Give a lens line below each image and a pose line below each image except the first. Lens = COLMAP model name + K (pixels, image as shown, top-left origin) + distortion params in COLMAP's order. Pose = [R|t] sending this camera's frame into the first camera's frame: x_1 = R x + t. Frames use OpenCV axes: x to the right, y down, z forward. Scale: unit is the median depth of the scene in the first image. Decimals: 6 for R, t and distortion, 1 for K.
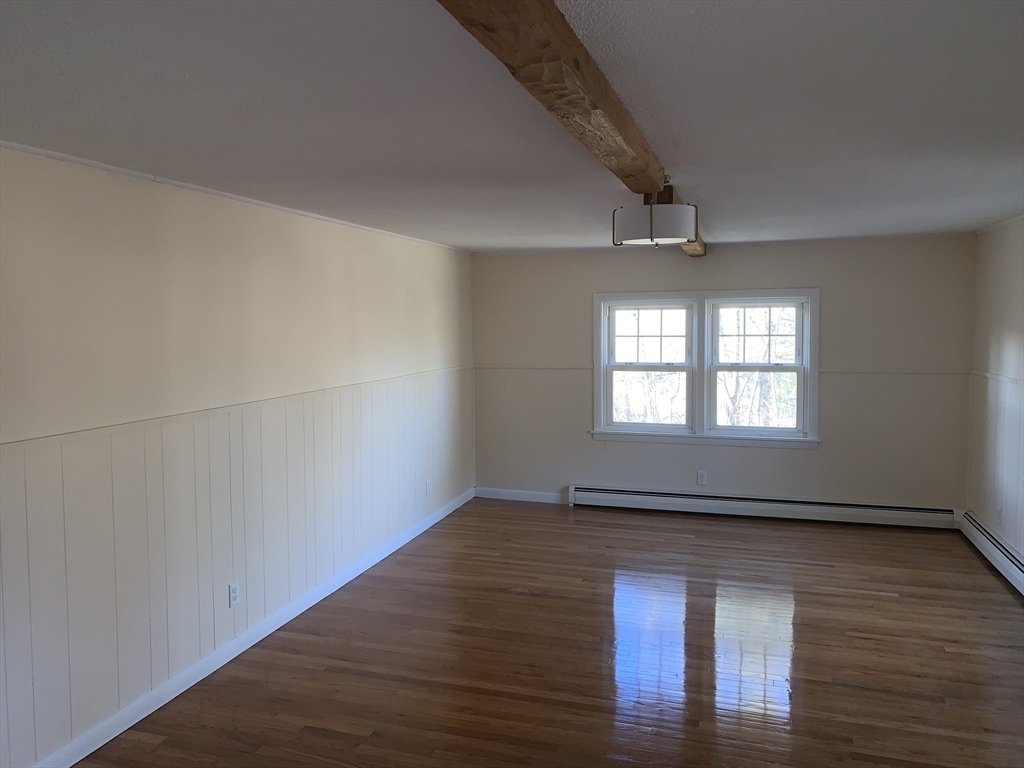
lens RADIAL K [[780.0, 0, 498.4], [0, 780.0, 377.5], [0, 0, 1]] dist [0.090319, -0.157607]
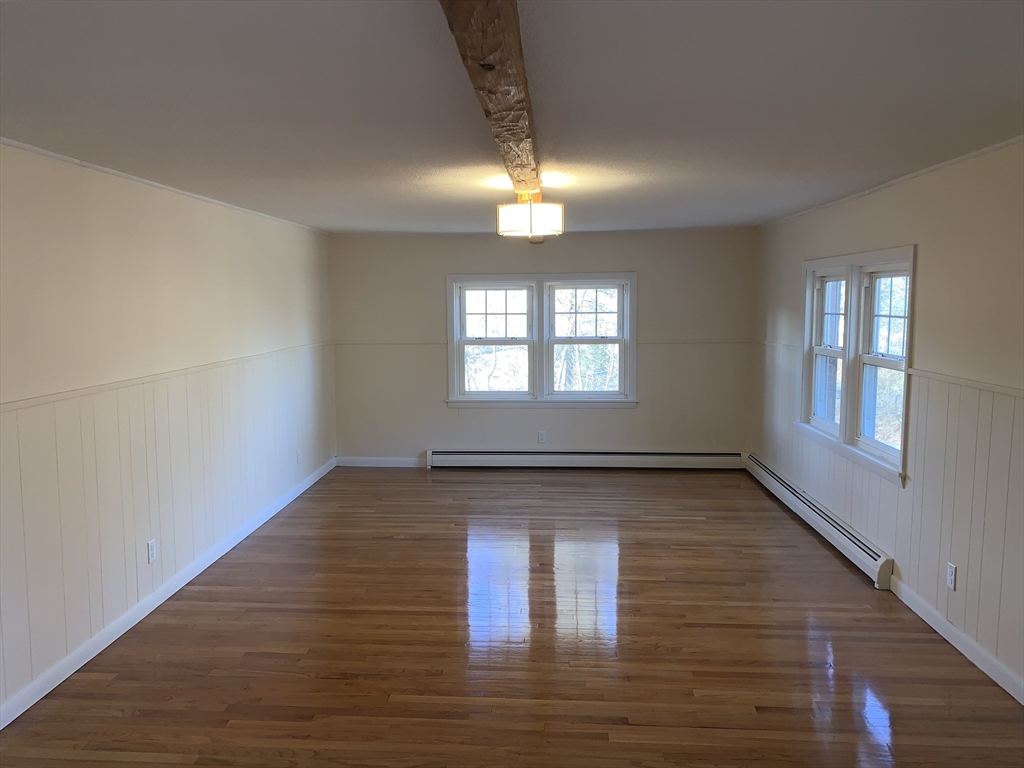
lens RADIAL K [[780.0, 0, 498.4], [0, 780.0, 377.5], [0, 0, 1]] dist [0.090319, -0.157607]
pose [[0.970658, -0.022722, 0.239388, -0.080040], [0.017242, 0.999540, 0.024961, 0.011620], [-0.239845, -0.020101, 0.970603, -0.097559]]
